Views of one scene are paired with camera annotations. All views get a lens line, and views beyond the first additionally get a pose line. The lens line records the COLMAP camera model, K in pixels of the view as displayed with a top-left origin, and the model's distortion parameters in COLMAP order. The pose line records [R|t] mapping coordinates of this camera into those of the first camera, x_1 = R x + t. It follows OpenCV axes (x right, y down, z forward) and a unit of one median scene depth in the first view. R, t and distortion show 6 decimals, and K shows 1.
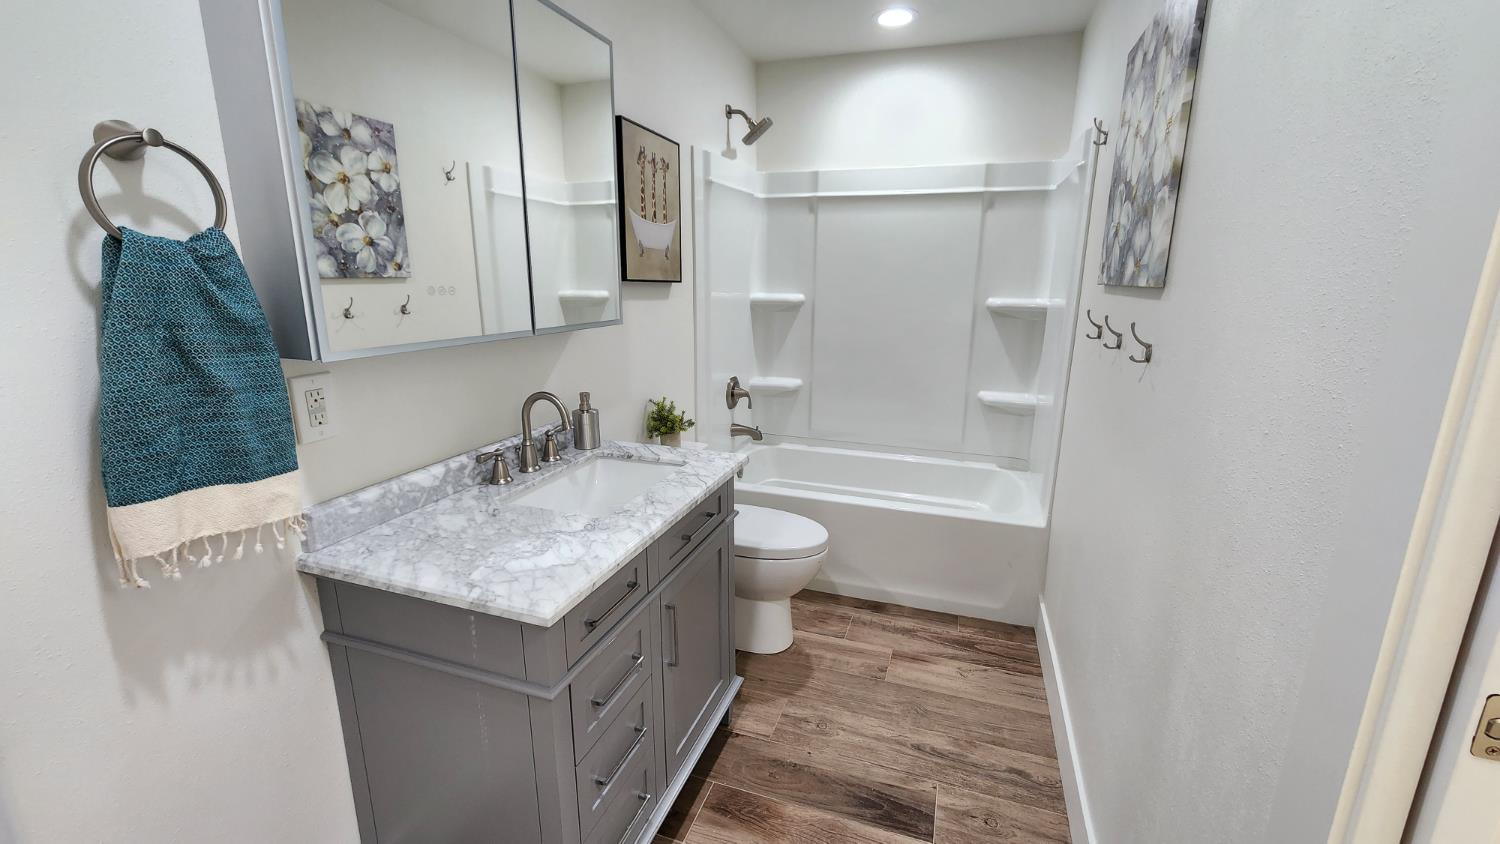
lens RADIAL K [[617.3, 0, 756.9], [0, 617.3, 419.9], [0, 0, 1]] dist [-0.001293, 0.000538]
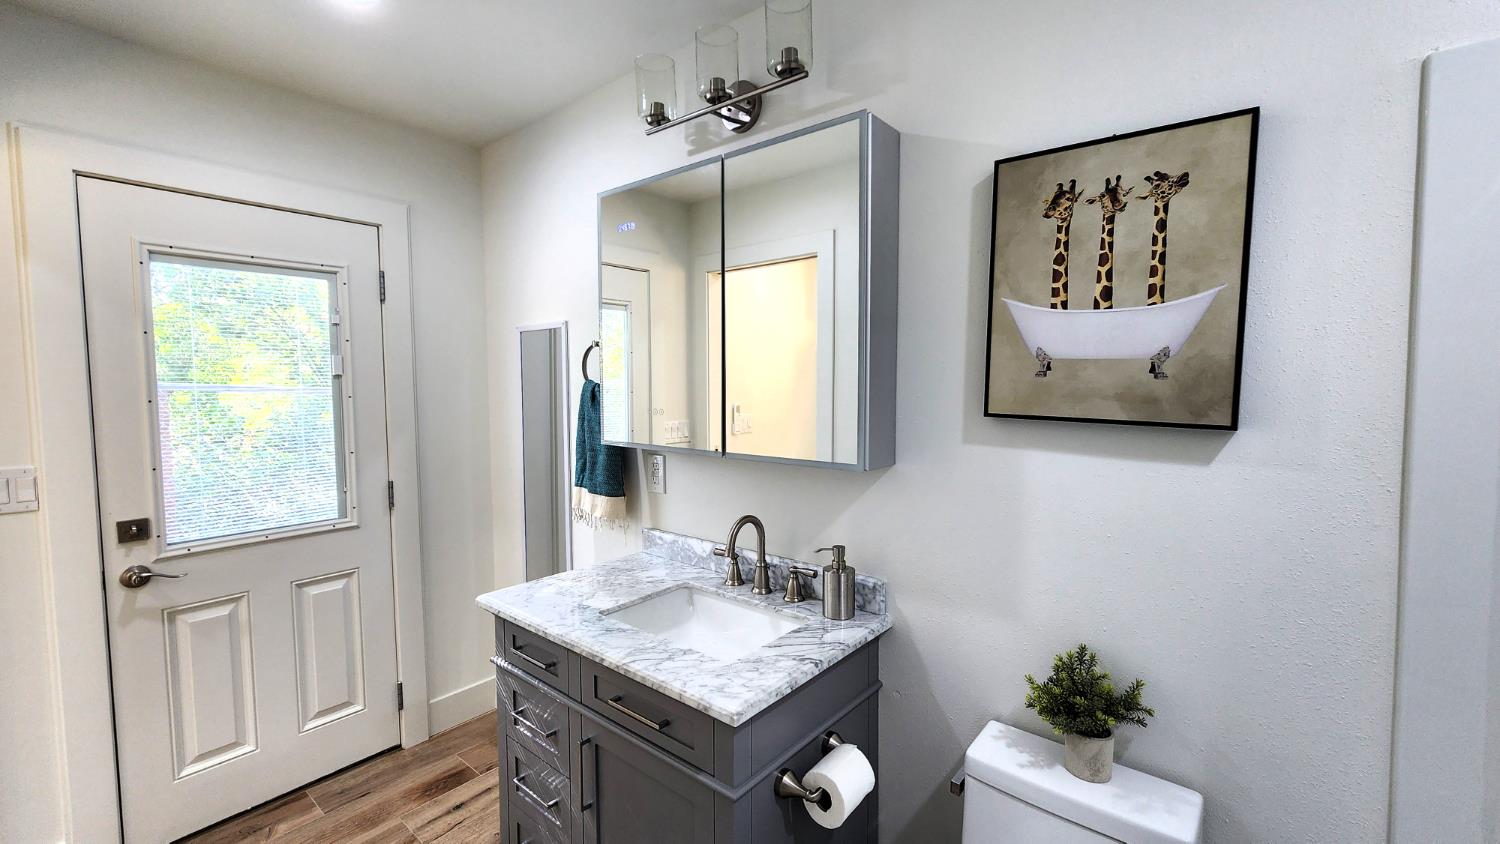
lens RADIAL K [[617.3, 0, 756.9], [0, 617.3, 419.9], [0, 0, 1]] dist [-0.001293, 0.000538]
pose [[-0.350609, 0.051142, -0.935124, 0.439718], [-0.217305, 0.966814, 0.134350, -0.253305], [0.910962, 0.250312, -0.327860, 0.989429]]
